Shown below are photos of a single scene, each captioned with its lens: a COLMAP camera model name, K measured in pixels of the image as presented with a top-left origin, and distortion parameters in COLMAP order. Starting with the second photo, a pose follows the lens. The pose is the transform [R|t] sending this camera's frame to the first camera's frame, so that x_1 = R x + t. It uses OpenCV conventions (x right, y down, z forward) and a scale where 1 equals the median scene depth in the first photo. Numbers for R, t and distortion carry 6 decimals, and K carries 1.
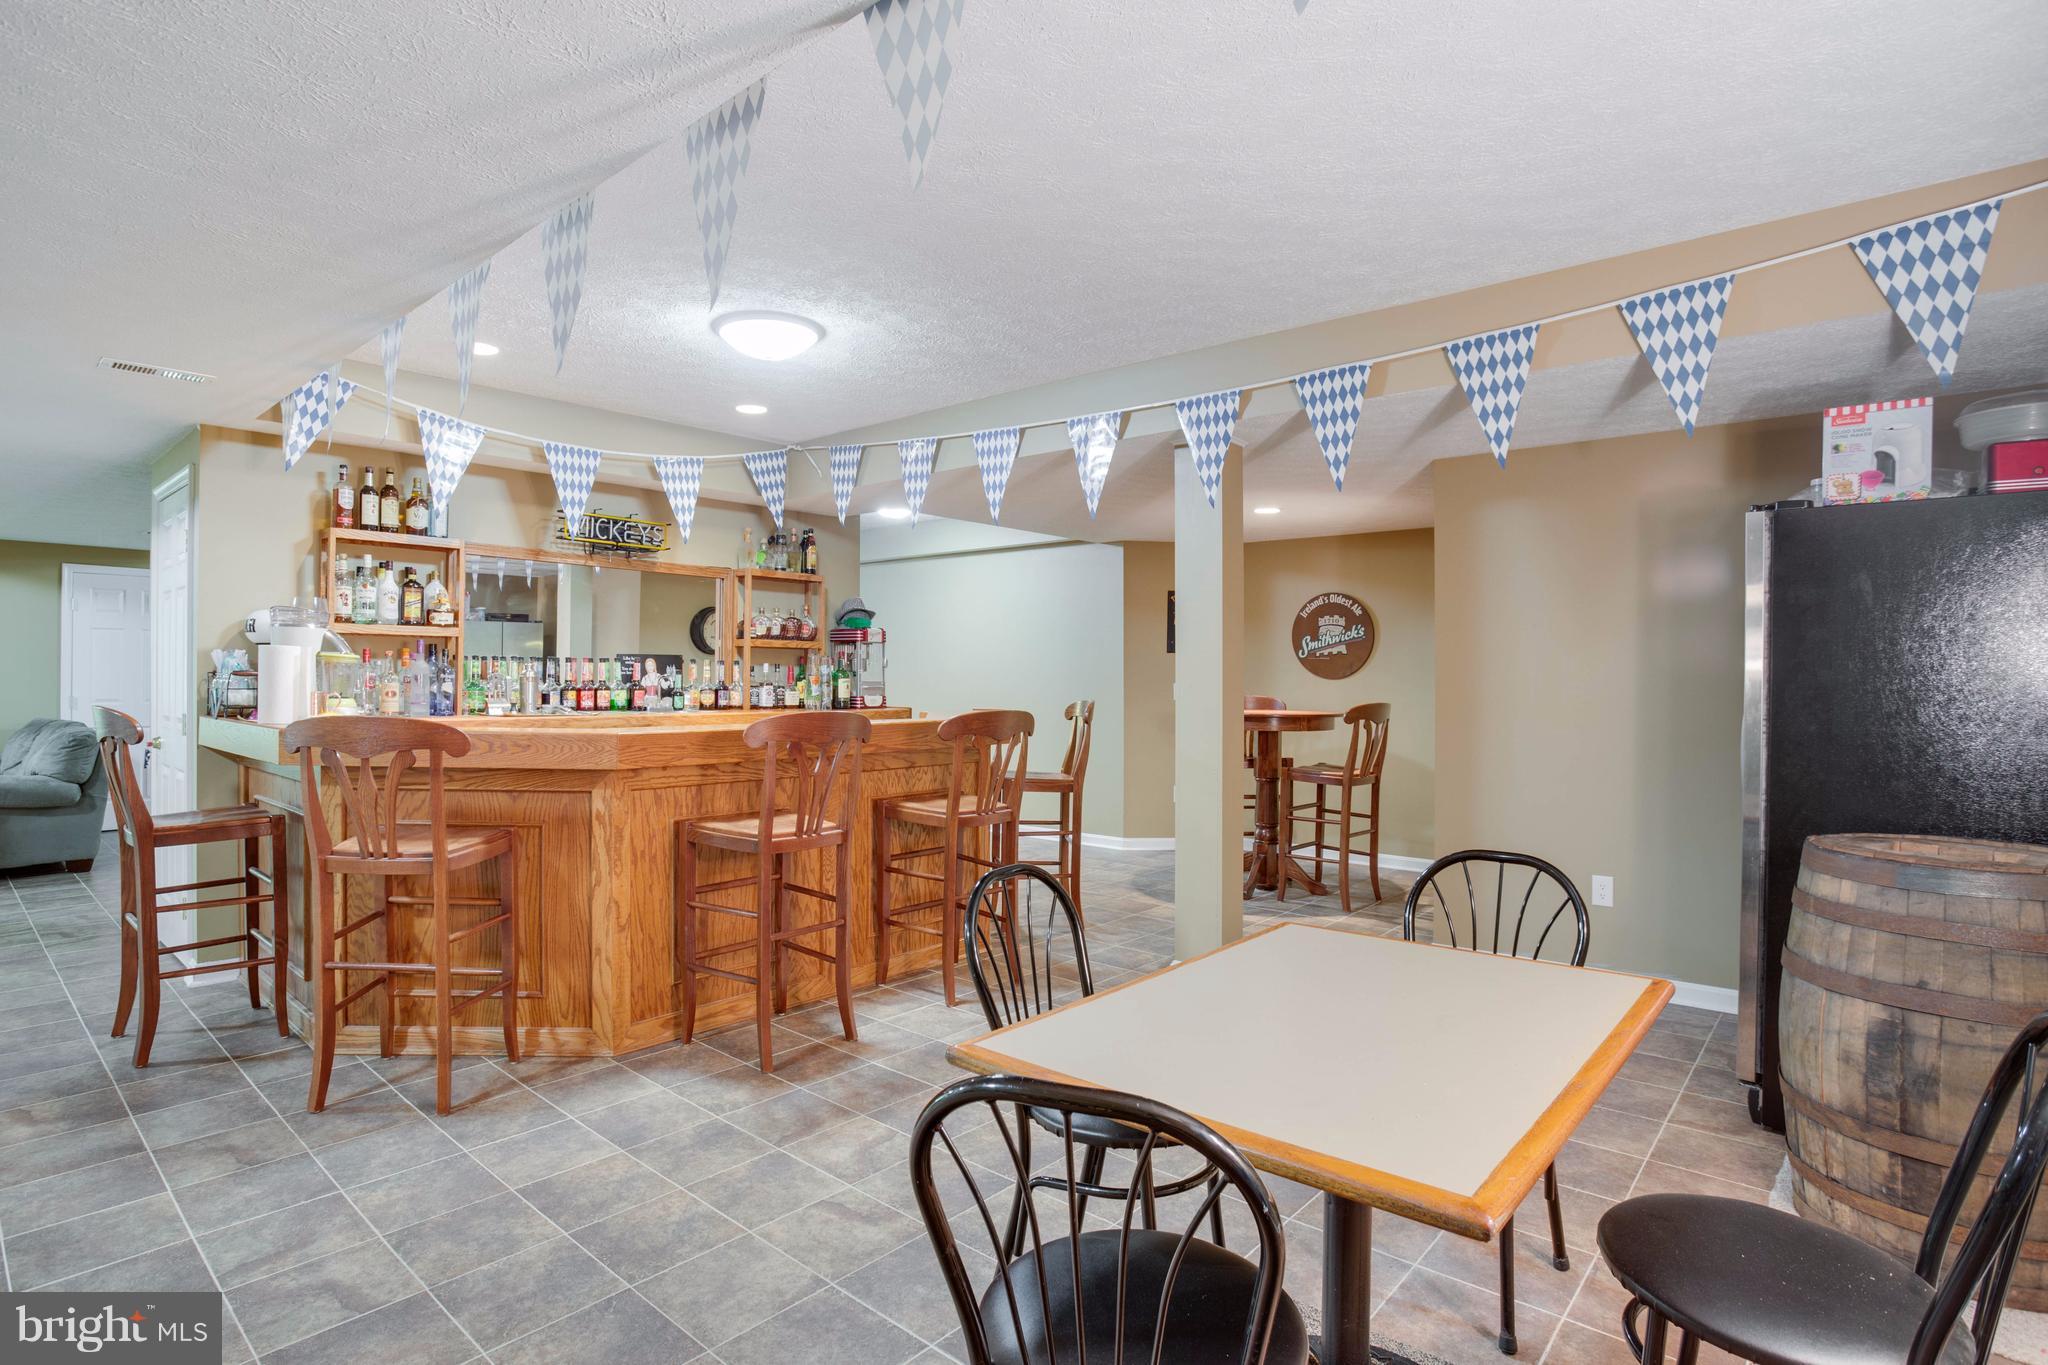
lens RADIAL K [[996.2, 0, 992.5], [0, 996.2, 675.9], [0, 0, 1]] dist [-0.068954, 0.026908]
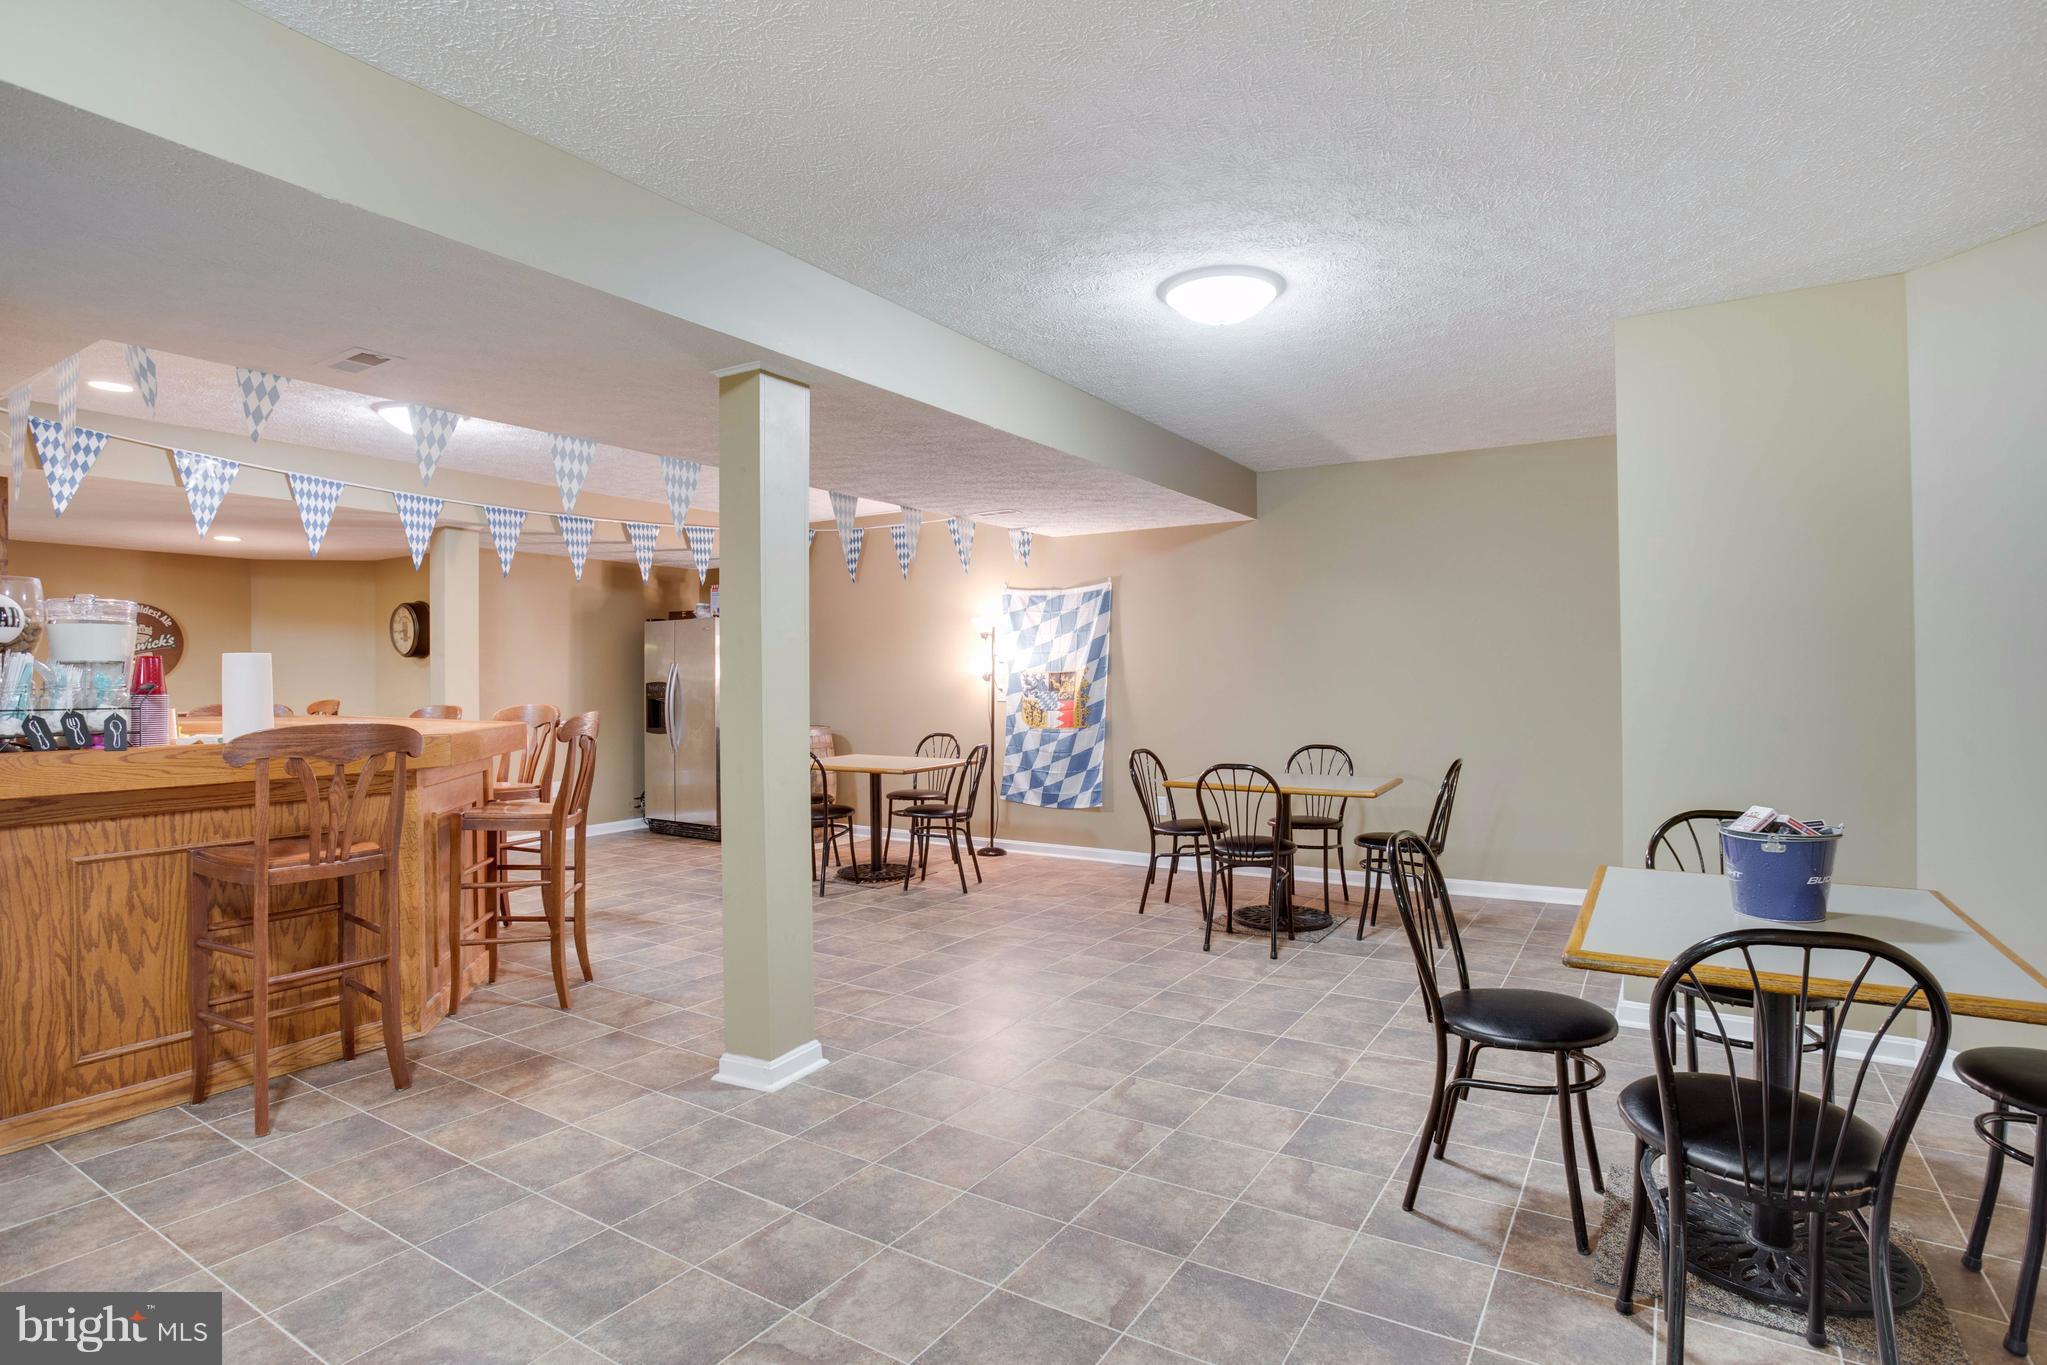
lens RADIAL K [[1043.1, 0, 1023.5], [0, 1043.1, 682.5], [0, 0, 1]] dist [-0.077944, 0.033314]
pose [[-0.167600, -0.003505, 0.985849, -2.123459], [0.003538, 0.999985, 0.004157, 0.000070], [-0.985849, 0.004185, -0.167585, 0.593696]]
